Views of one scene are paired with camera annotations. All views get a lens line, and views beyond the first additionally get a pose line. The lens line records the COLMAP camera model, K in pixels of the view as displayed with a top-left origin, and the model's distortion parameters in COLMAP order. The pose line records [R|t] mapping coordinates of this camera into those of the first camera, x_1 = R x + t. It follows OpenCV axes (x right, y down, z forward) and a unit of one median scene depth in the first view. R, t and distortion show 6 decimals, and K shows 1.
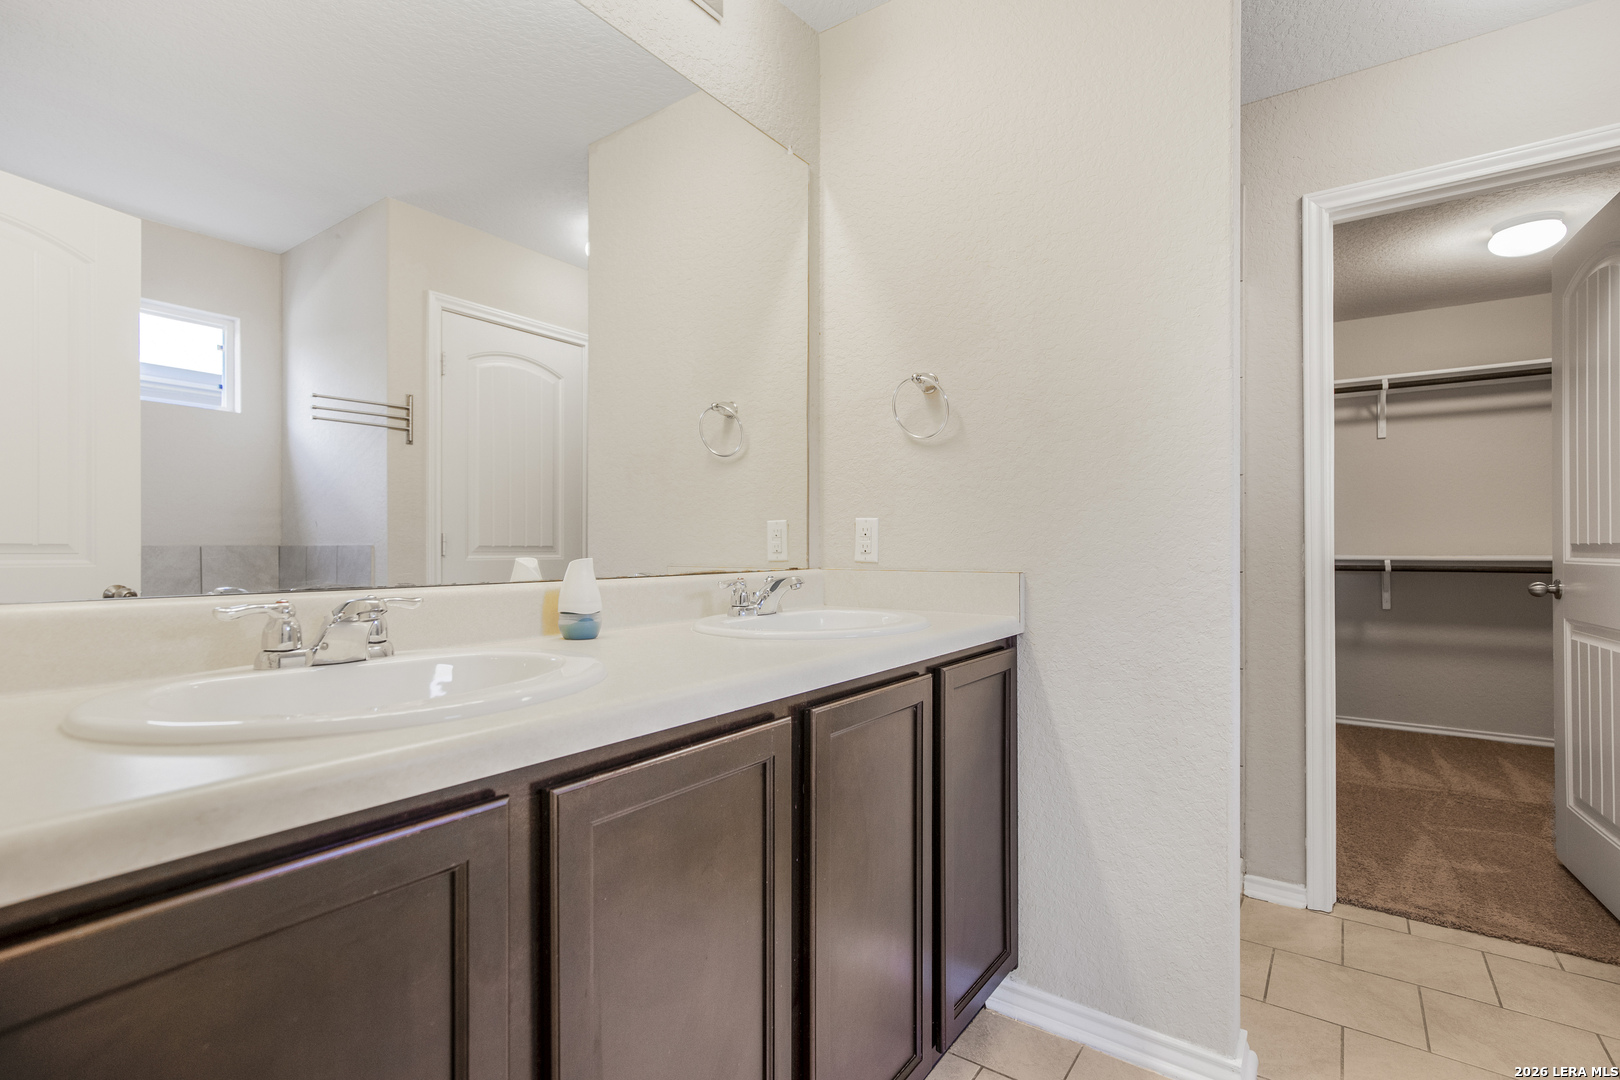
lens RADIAL K [[763.6, 0, 801.5], [0, 763.6, 542.8], [0, 0, 1]] dist [-0.003382, 0.001165]
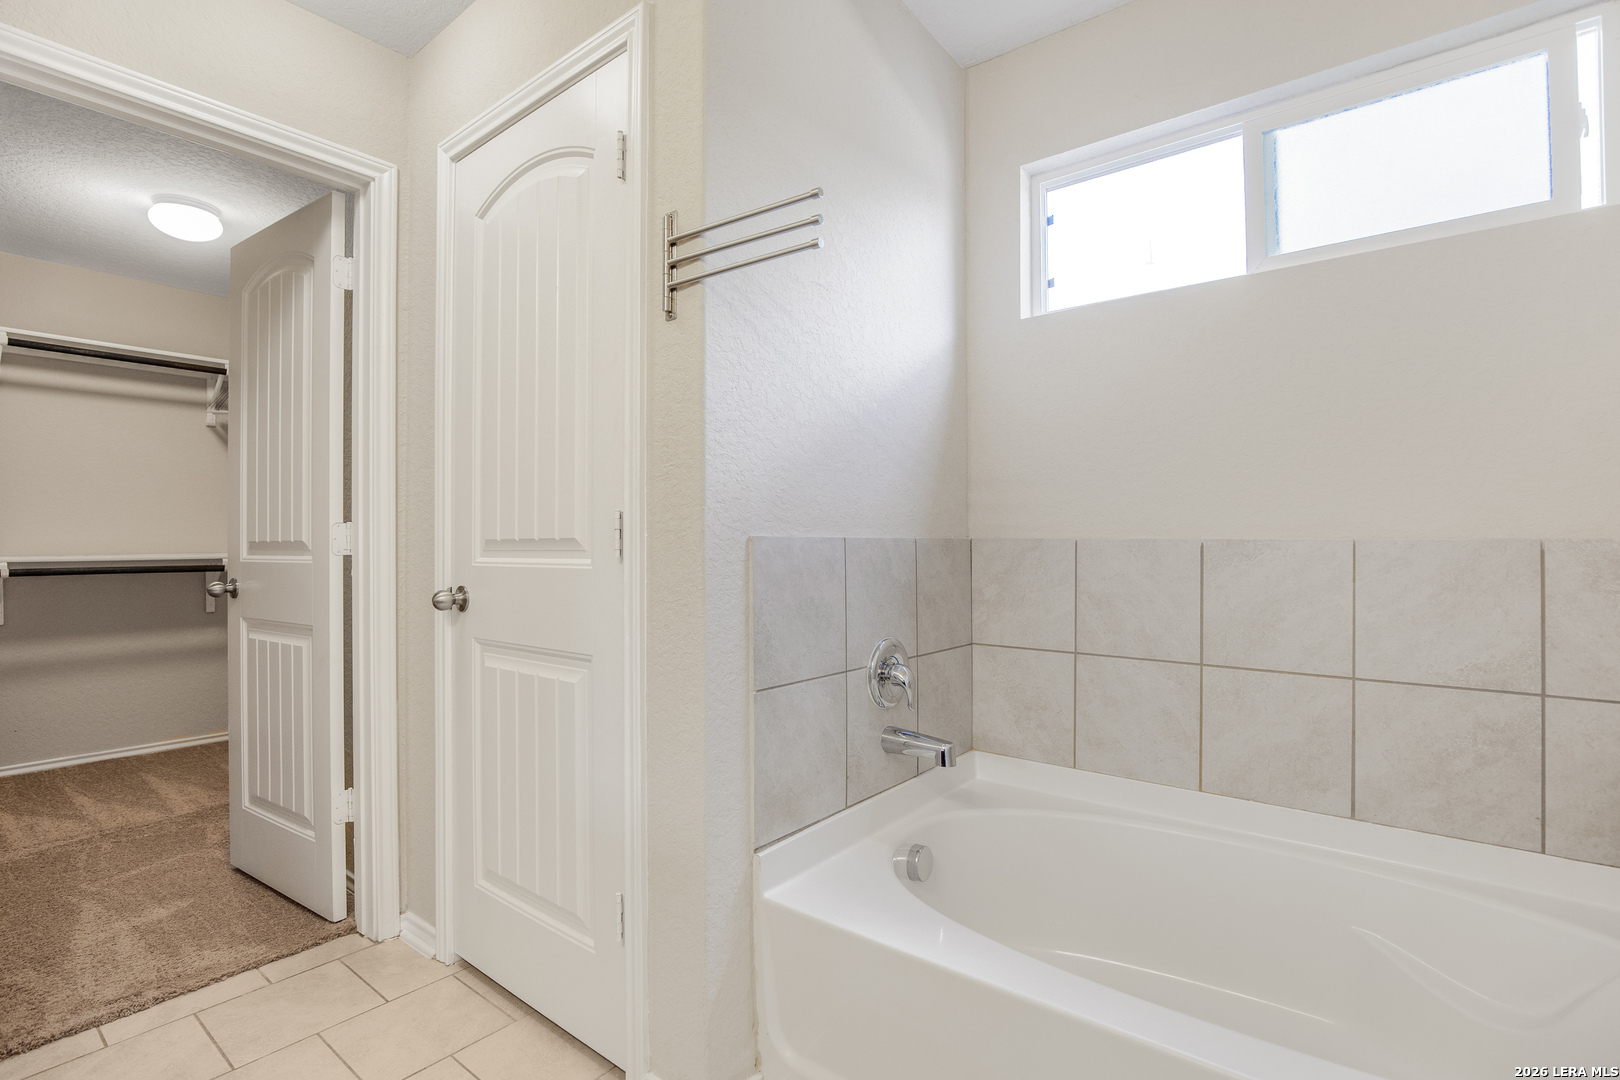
lens RADIAL K [[763.6, 0, 801.5], [0, 763.6, 542.8], [0, 0, 1]] dist [-0.003382, 0.001165]
pose [[0.058923, 0.006133, 0.998244, 0.058455], [-0.006197, 0.999964, -0.005777, 0.003893], [-0.998243, -0.005845, 0.058959, 0.219060]]
